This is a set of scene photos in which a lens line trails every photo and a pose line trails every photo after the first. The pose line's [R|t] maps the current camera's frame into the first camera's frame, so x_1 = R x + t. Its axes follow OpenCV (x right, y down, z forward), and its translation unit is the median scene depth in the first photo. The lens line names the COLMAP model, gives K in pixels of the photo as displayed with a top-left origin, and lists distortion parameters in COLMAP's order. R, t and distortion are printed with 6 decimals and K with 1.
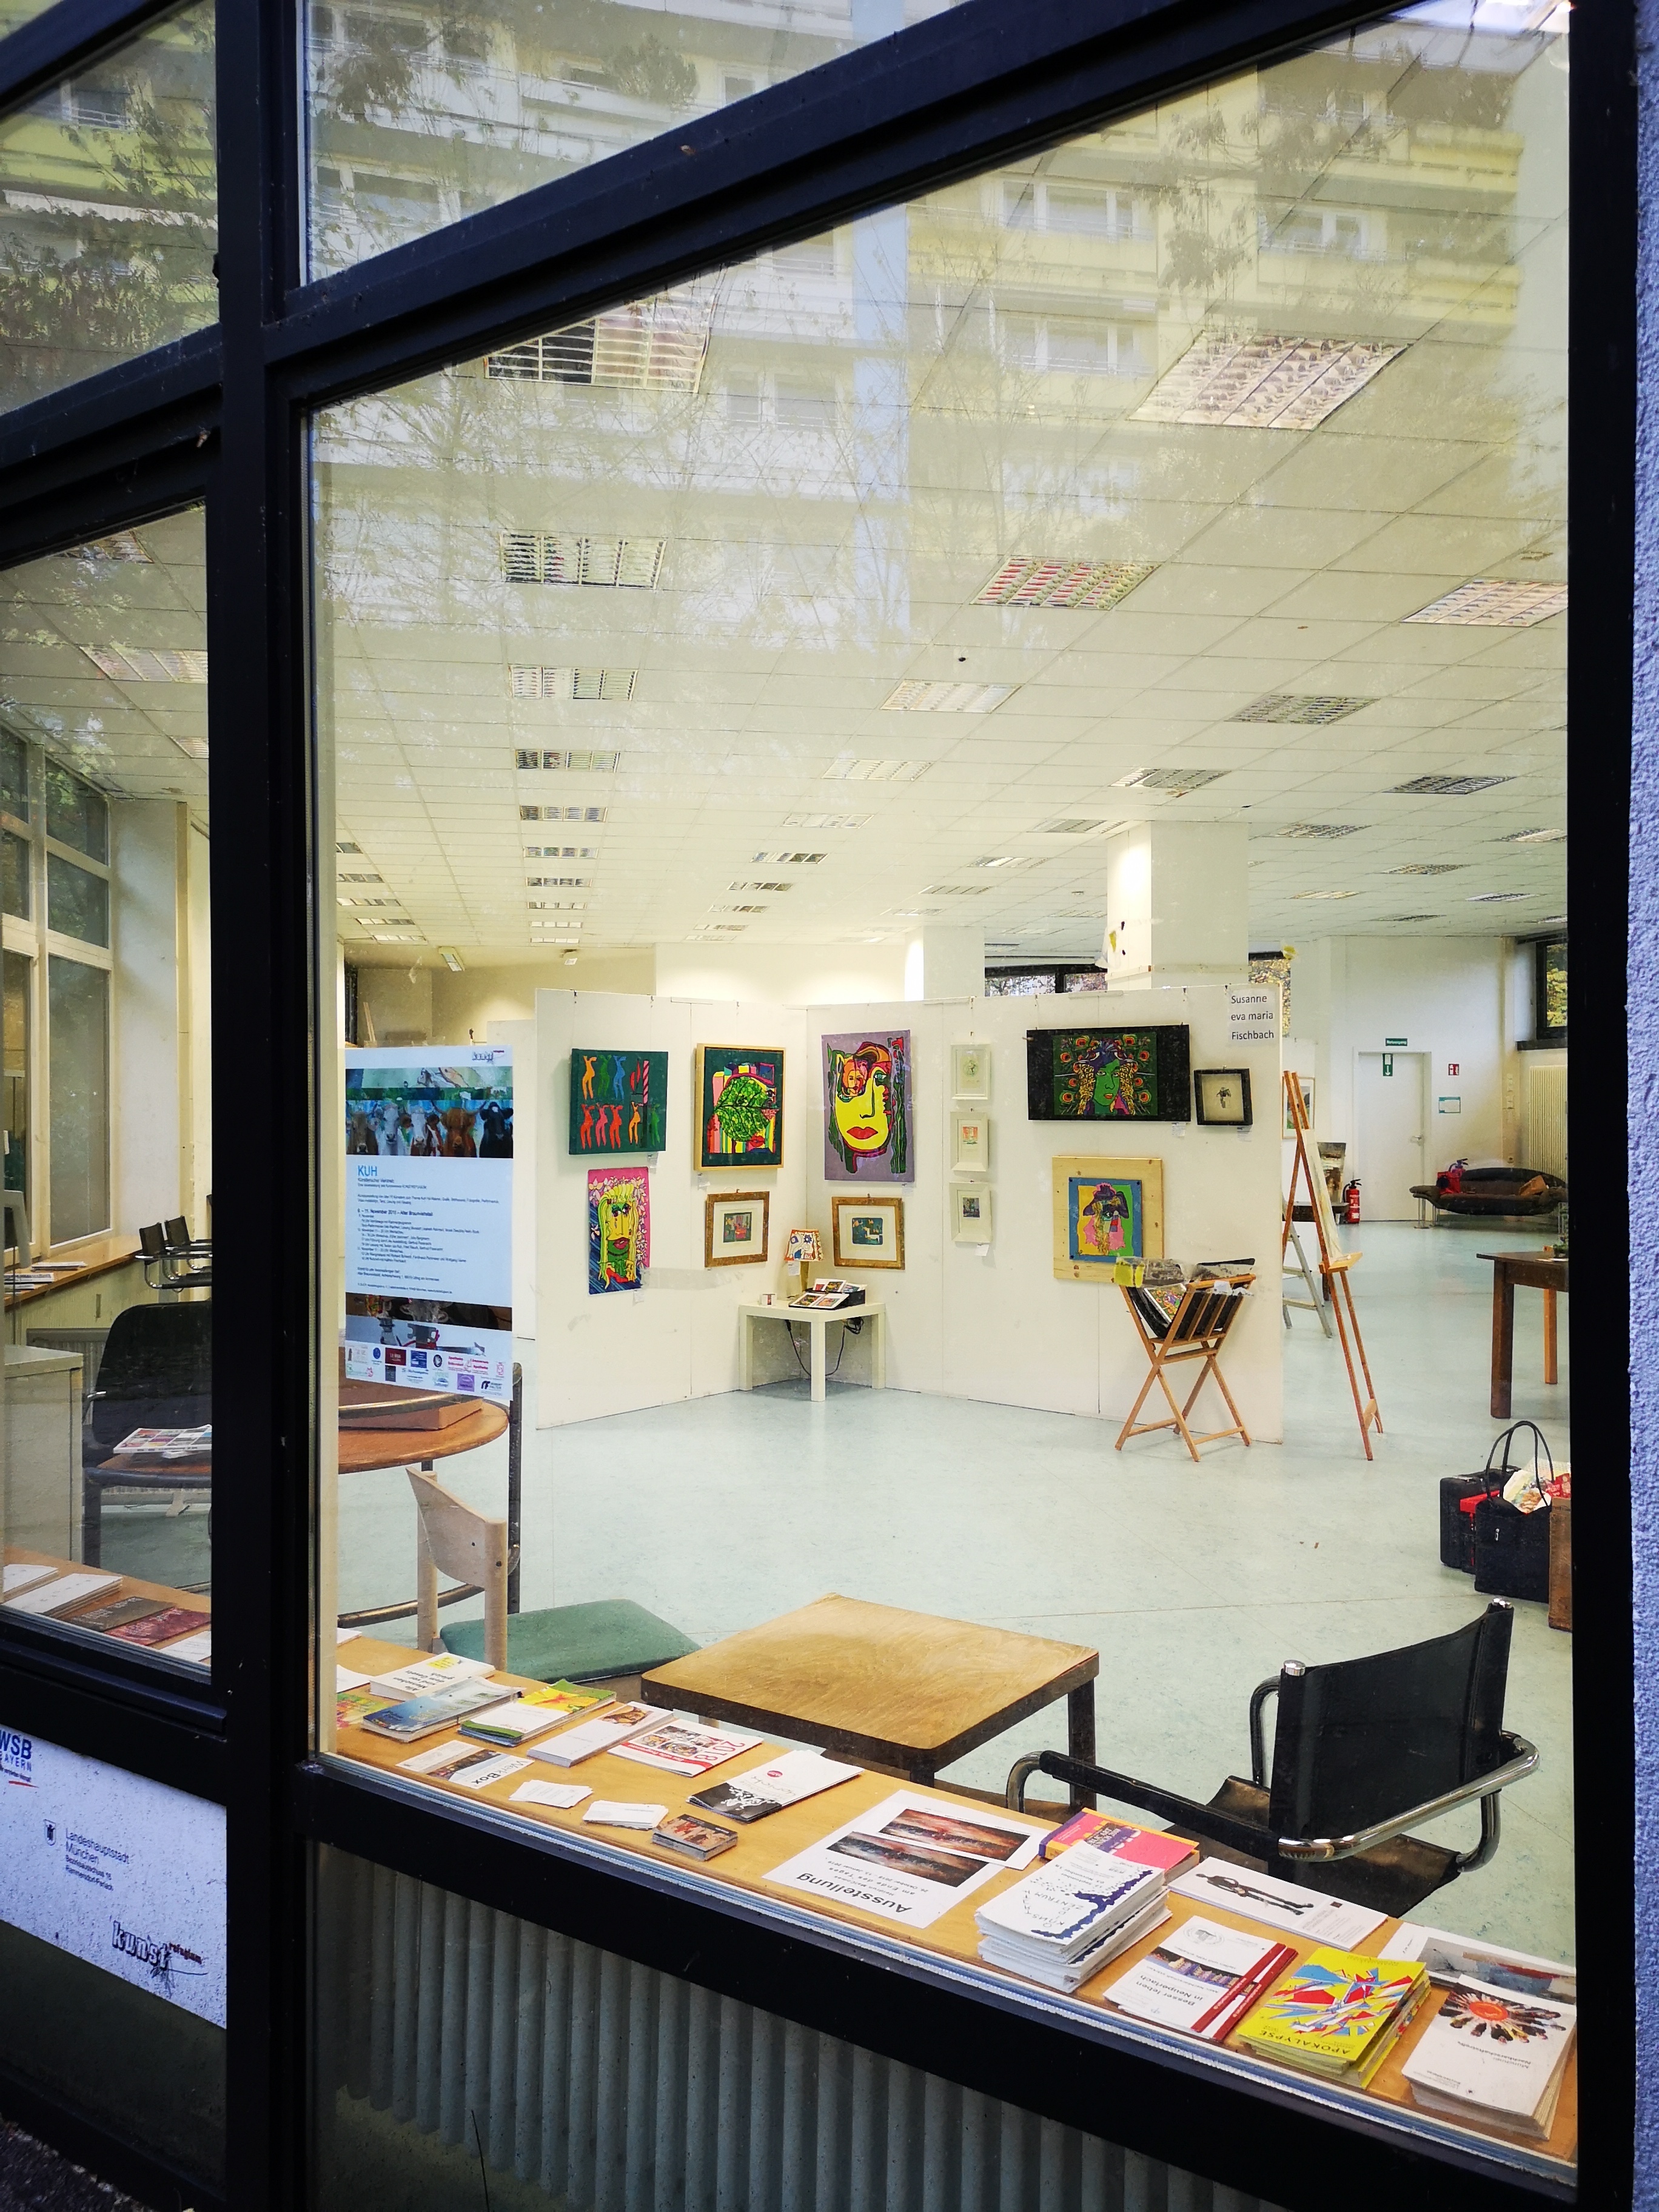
lens RADIAL K [[1680.7, 0, 829.5], [0, 1680.7, 1106.0], [0, 0, 1]] dist [0.058510, -0.050615]
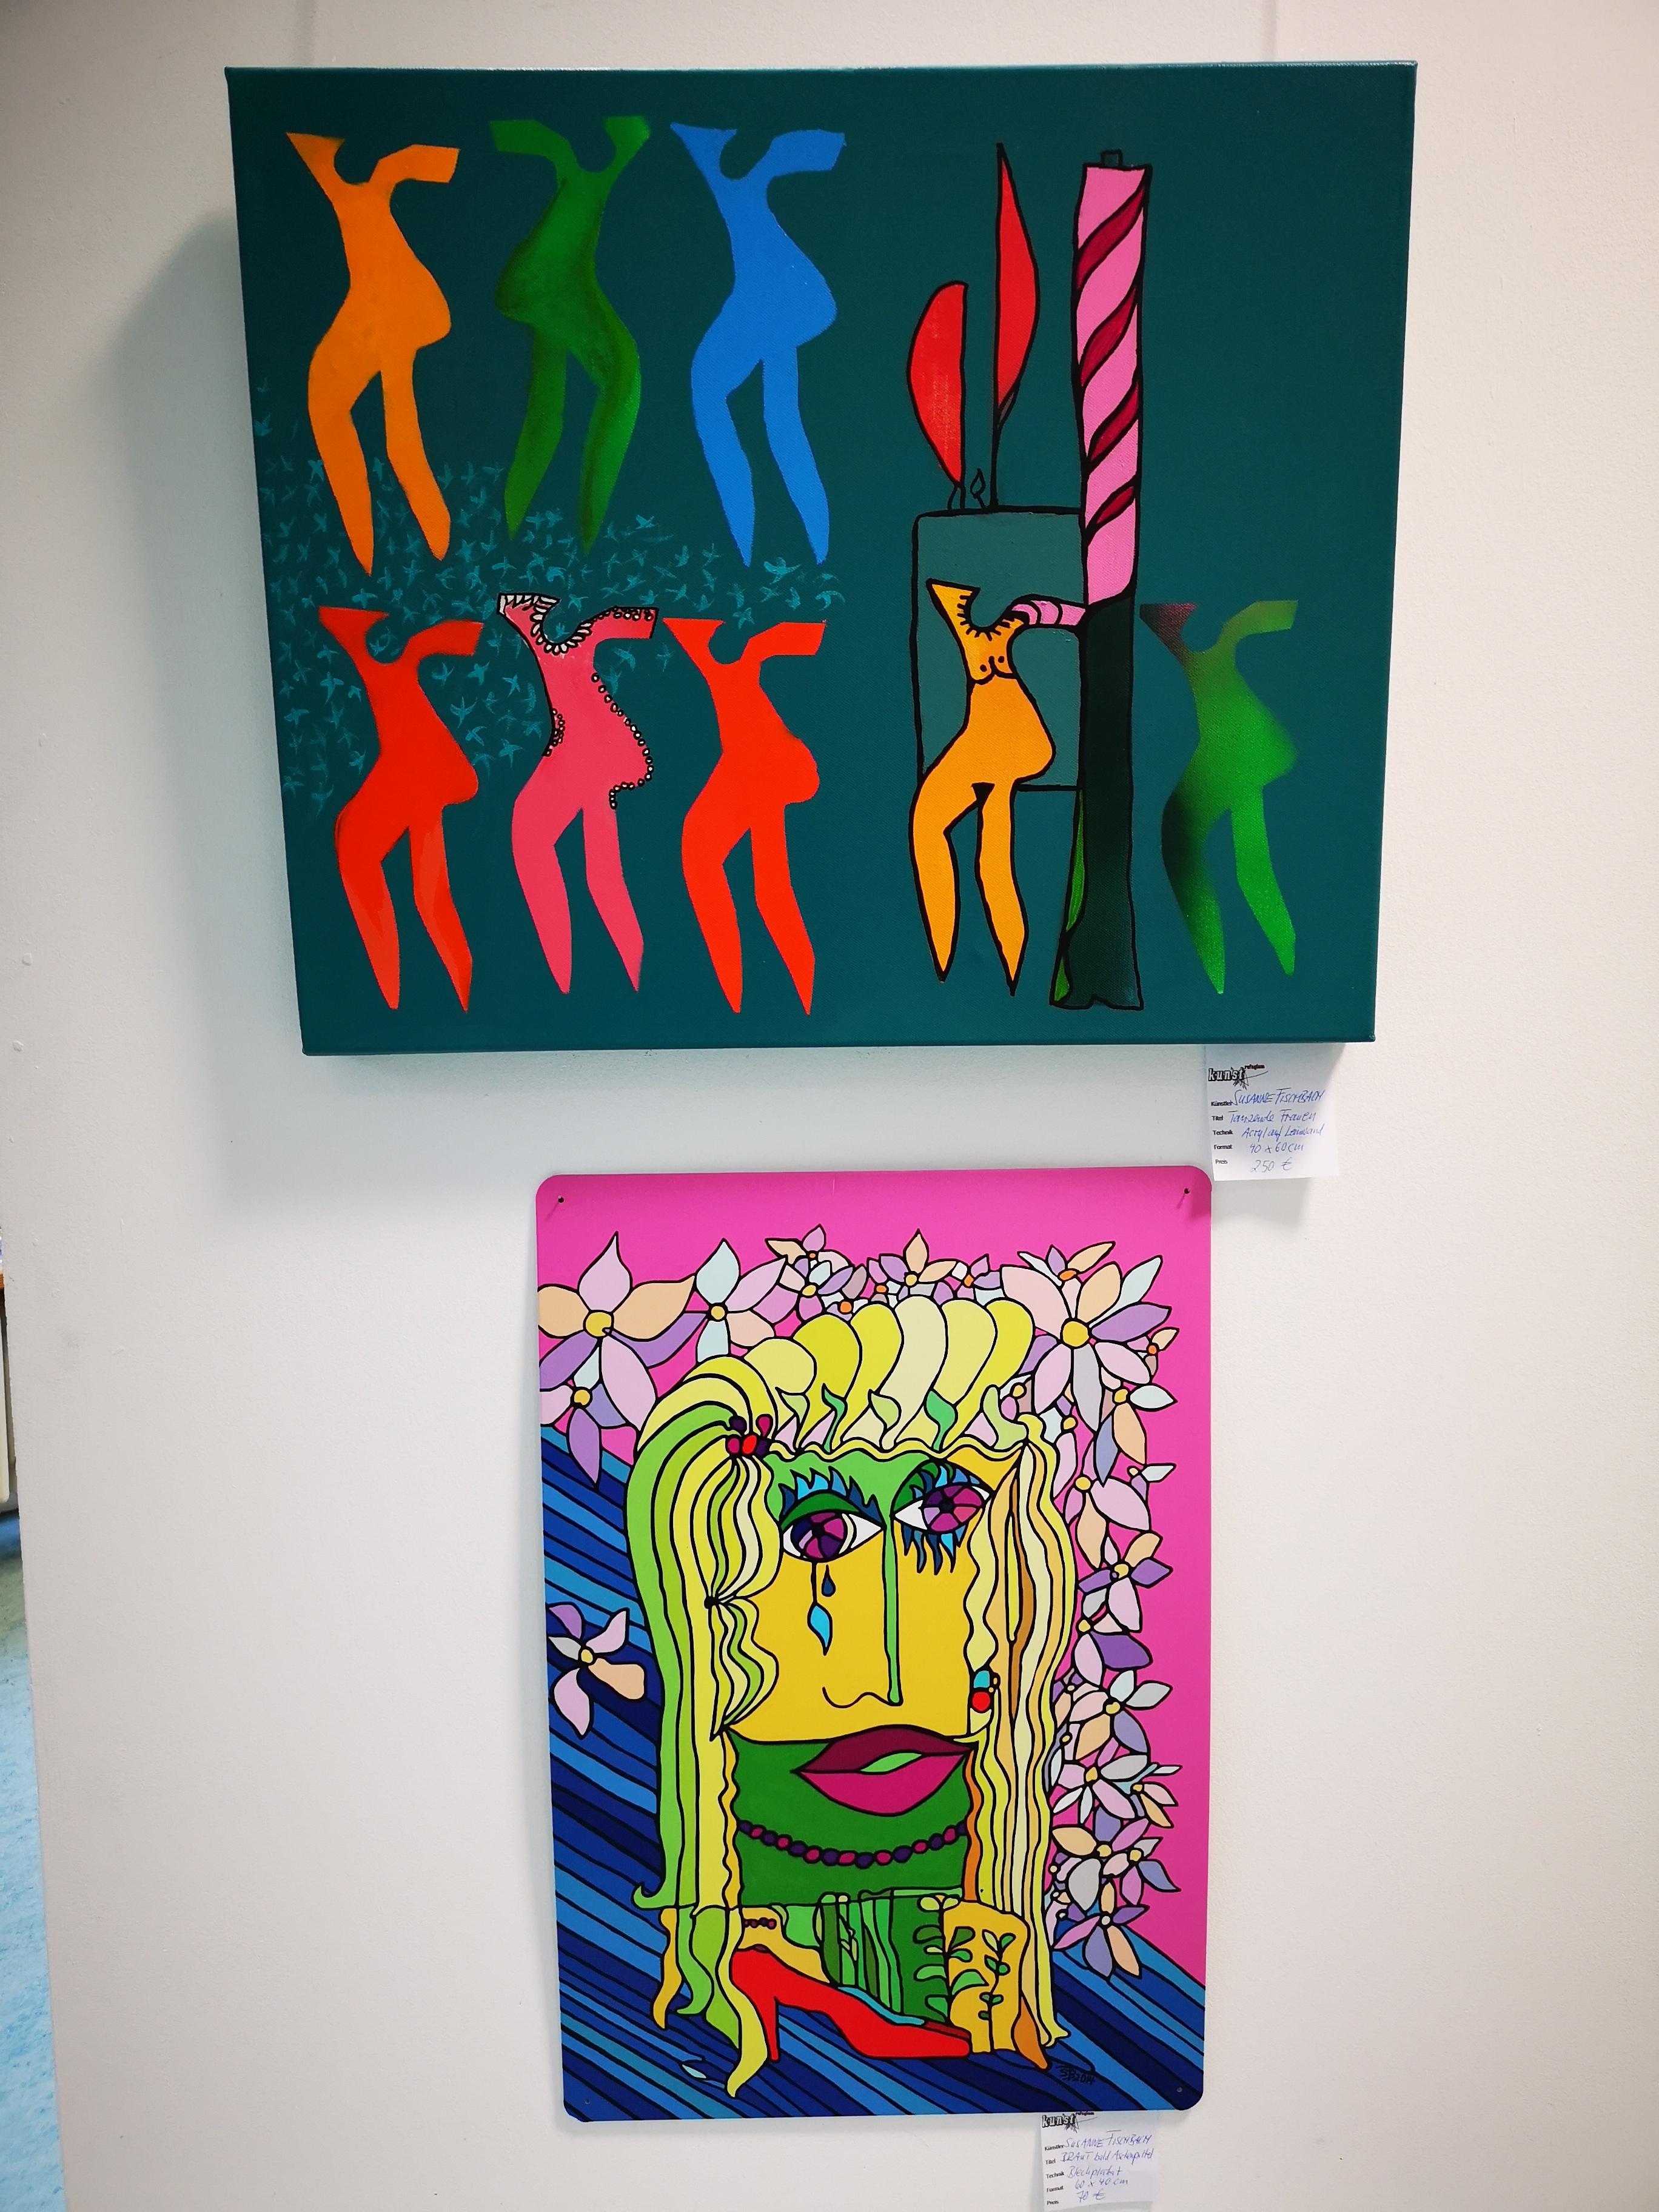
lens RADIAL K [[1698.4, 0, 829.5], [0, 1698.4, 1106.0], [0, 0, 1]] dist [0.055019, -0.055532]
pose [[0.644899, 0.090913, -0.758842, -0.034986], [0.003910, 0.992494, 0.122229, 0.017414], [0.764258, -0.081793, 0.639703, 0.923200]]
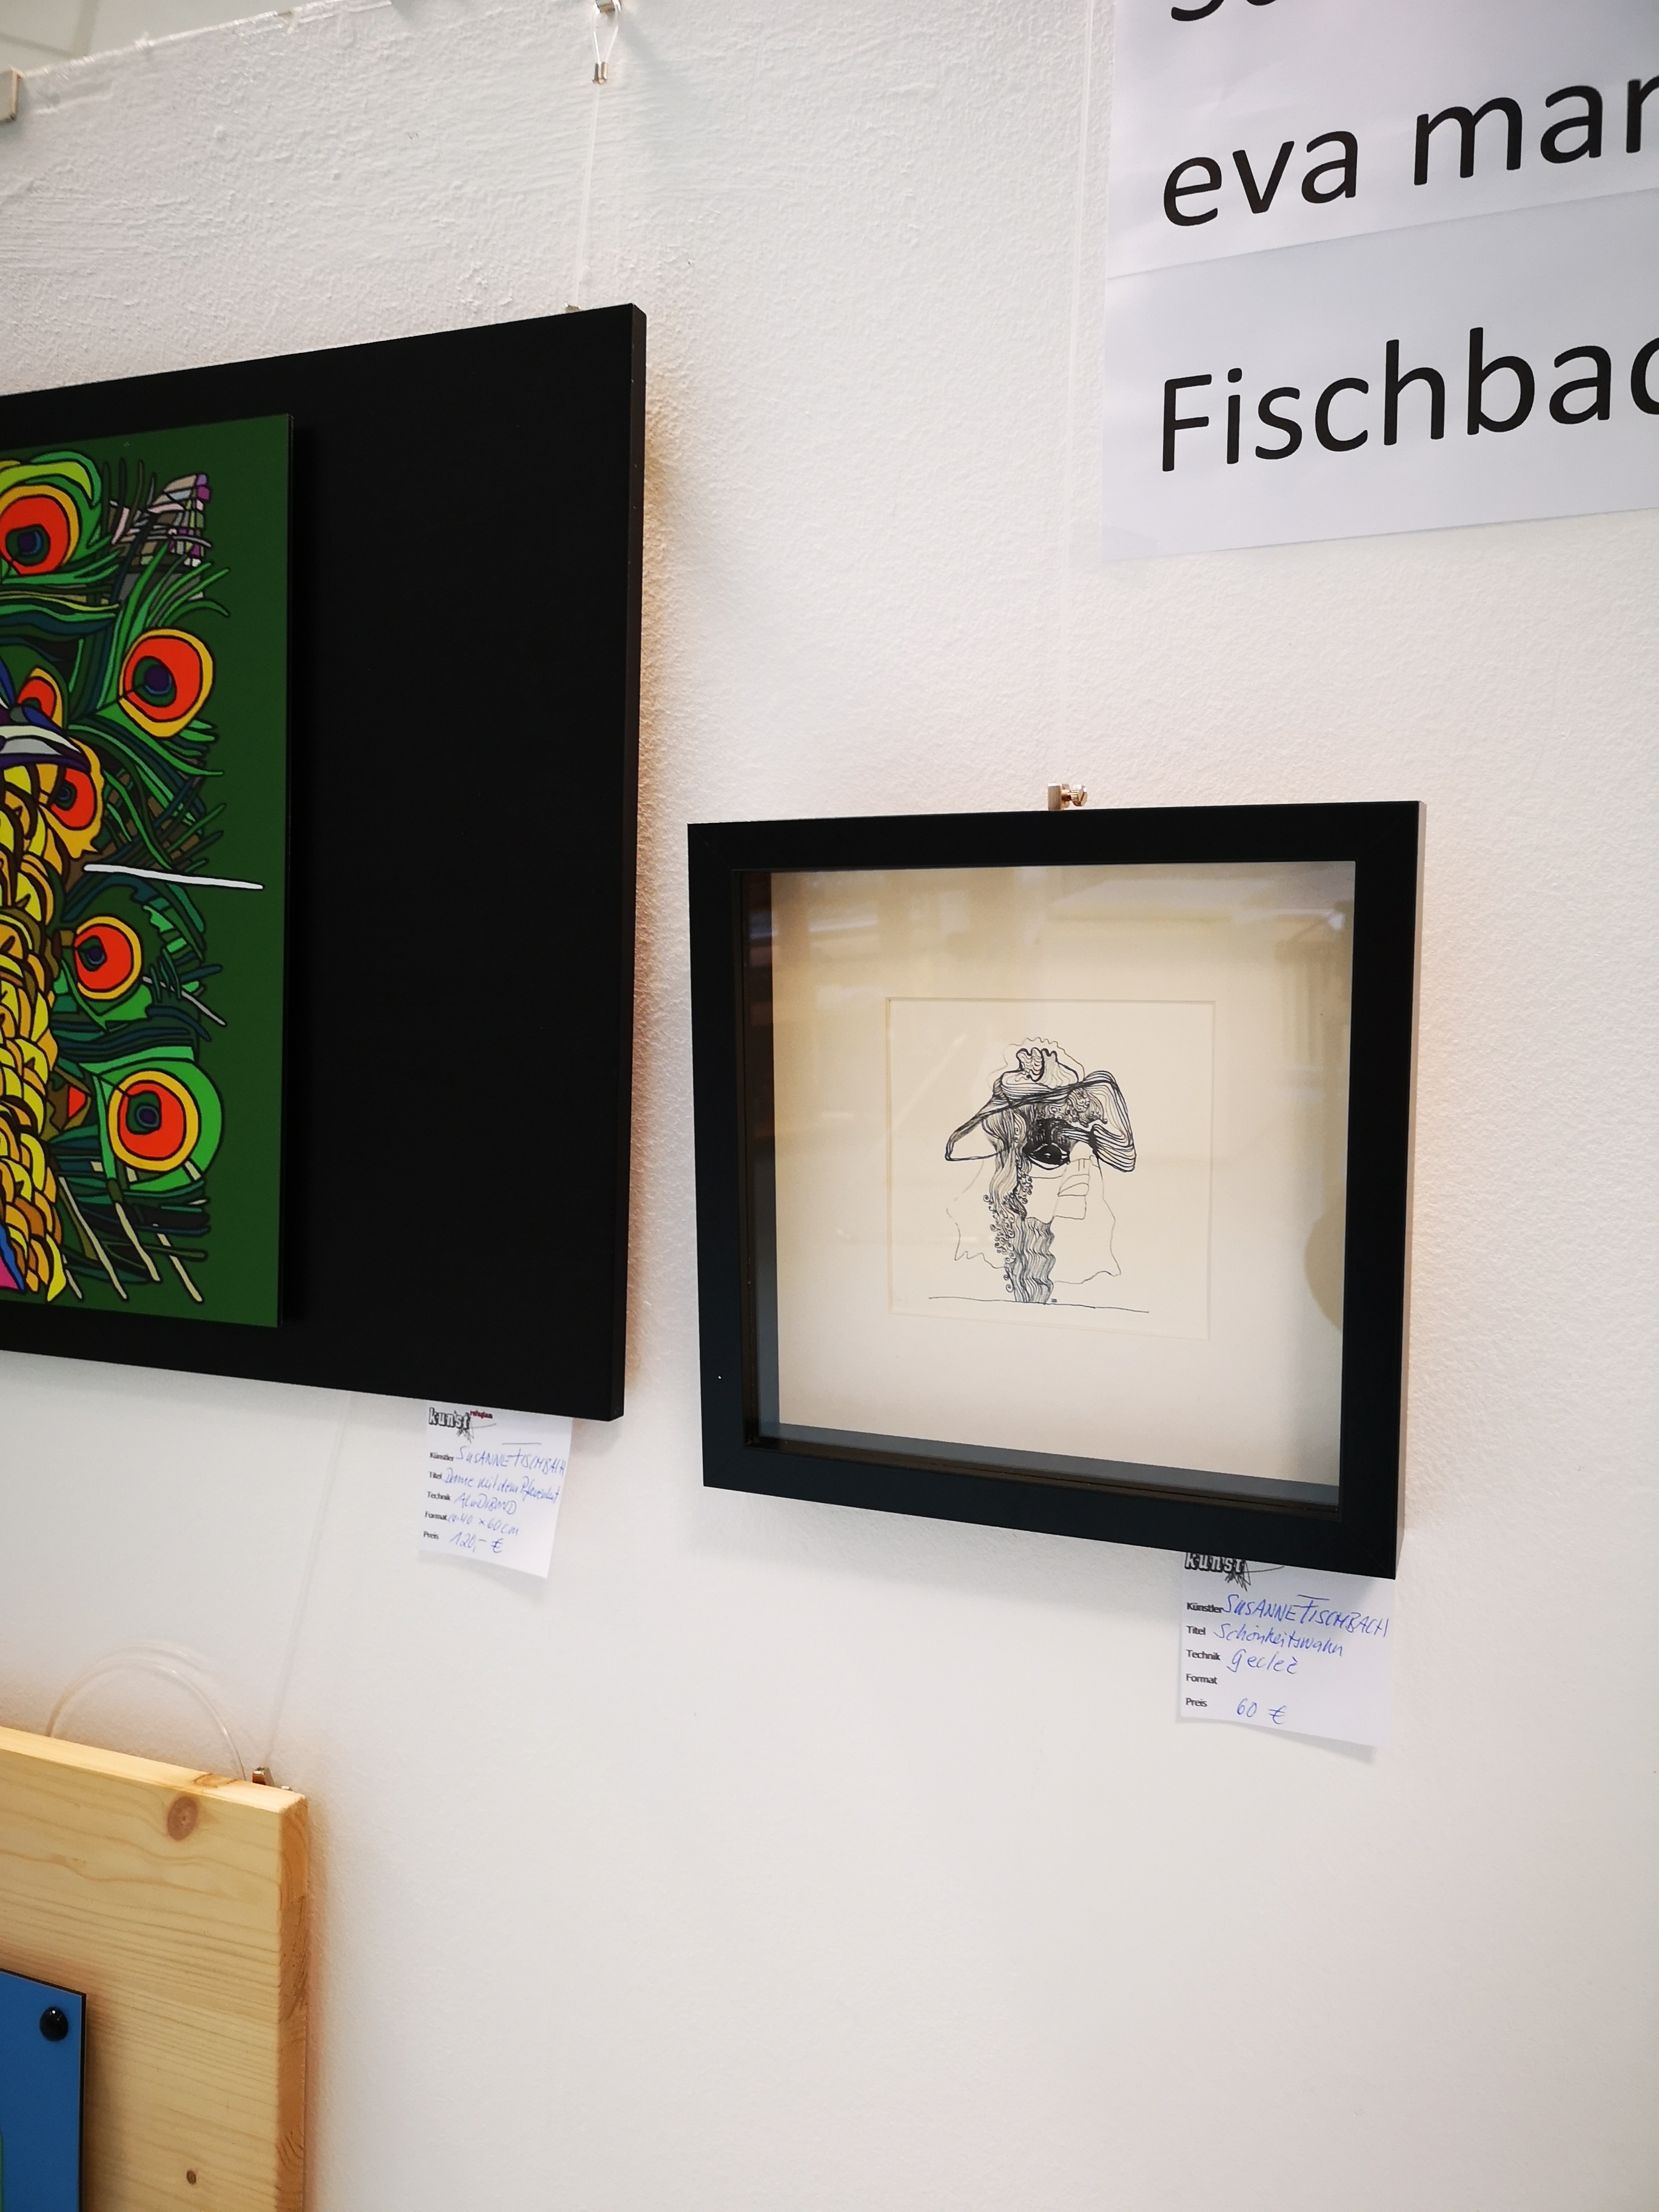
lens RADIAL K [[1698.4, 0, 829.5], [0, 1698.4, 1106.0], [0, 0, 1]] dist [0.055019, -0.055532]
pose [[0.946033, 0.037893, 0.321847, 0.185488], [-0.040448, 0.999181, 0.001254, -0.007612], [-0.321536, -0.014205, 0.946791, 0.866705]]
